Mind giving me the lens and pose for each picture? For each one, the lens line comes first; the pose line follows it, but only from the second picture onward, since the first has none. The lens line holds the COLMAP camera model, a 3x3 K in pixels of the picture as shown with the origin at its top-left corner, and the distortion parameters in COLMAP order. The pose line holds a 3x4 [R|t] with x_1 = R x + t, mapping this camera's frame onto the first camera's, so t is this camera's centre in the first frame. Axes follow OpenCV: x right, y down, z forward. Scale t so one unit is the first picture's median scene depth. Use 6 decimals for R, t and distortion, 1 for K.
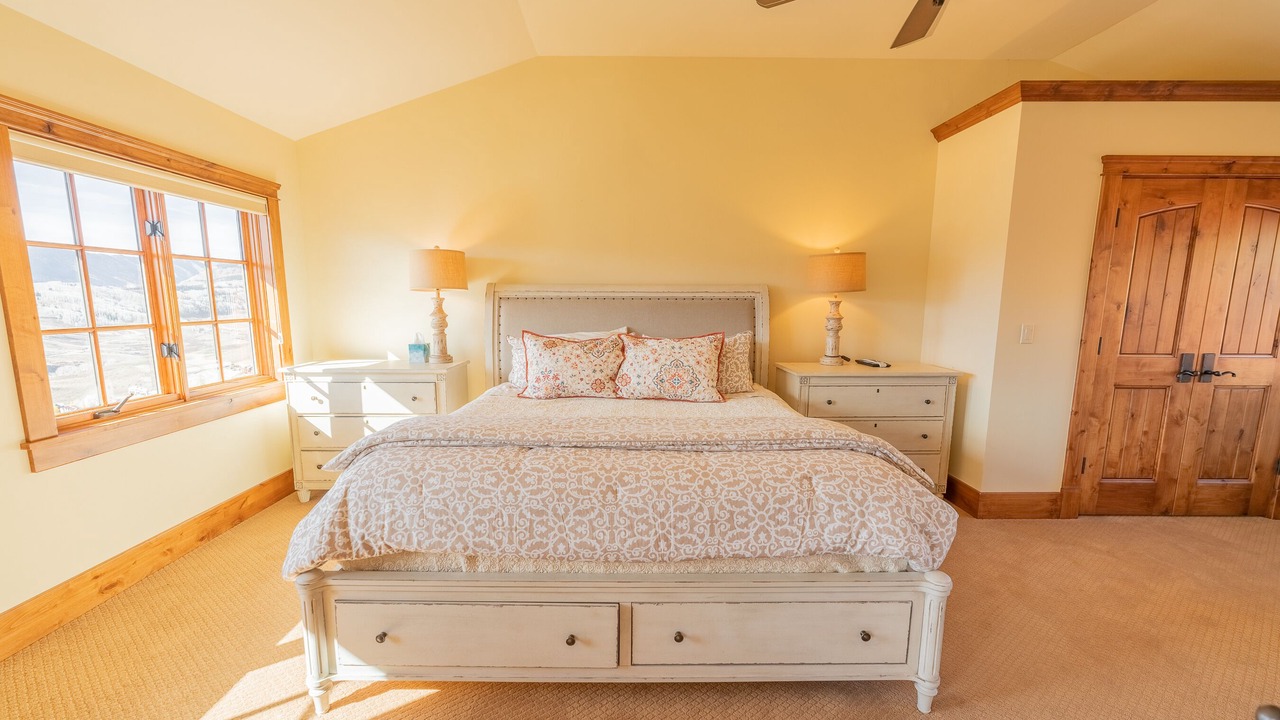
lens RADIAL K [[503.0, 0, 635.6], [0, 503.0, 366.4], [0, 0, 1]] dist [0.002634, -0.000282]
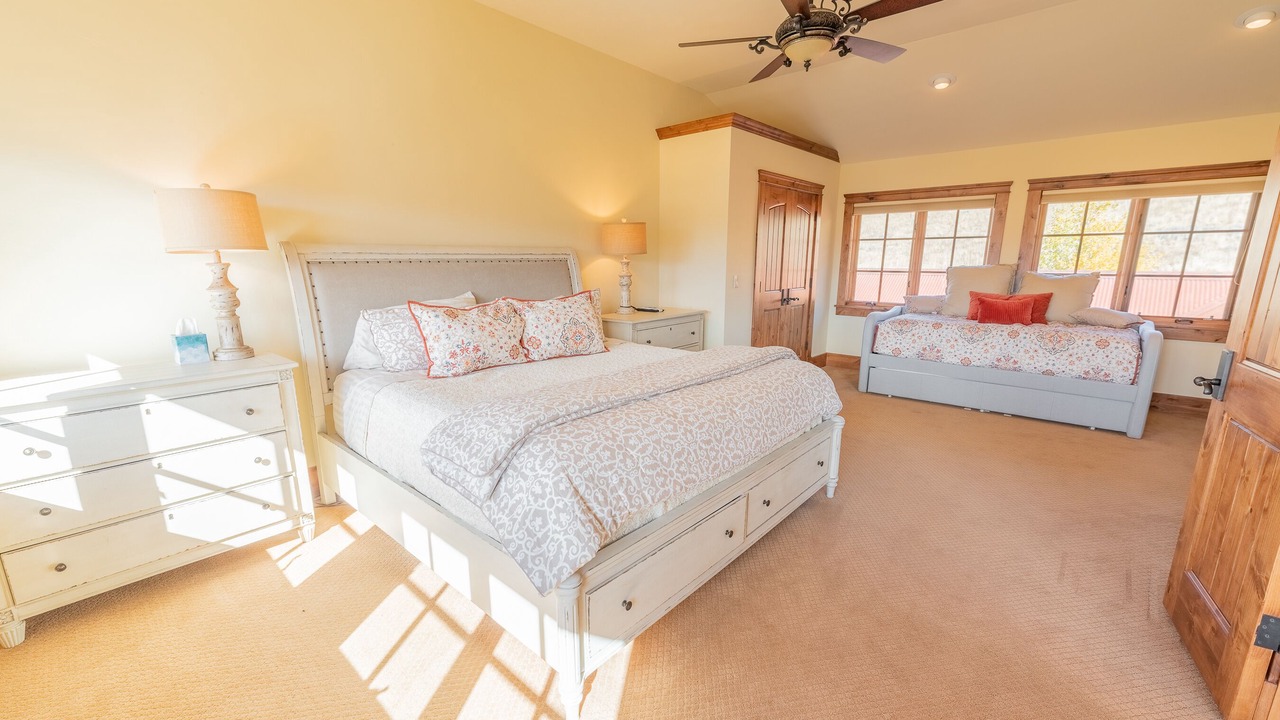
lens RADIAL K [[503.0, 0, 633.6], [0, 503.0, 362.0], [0, 0, 1]] dist [0.002634, -0.000282]
pose [[0.686598, -0.152870, 0.710784, -0.604072], [0.105385, 0.988246, 0.110746, -0.025515], [-0.719359, -0.001132, 0.694637, 0.158625]]
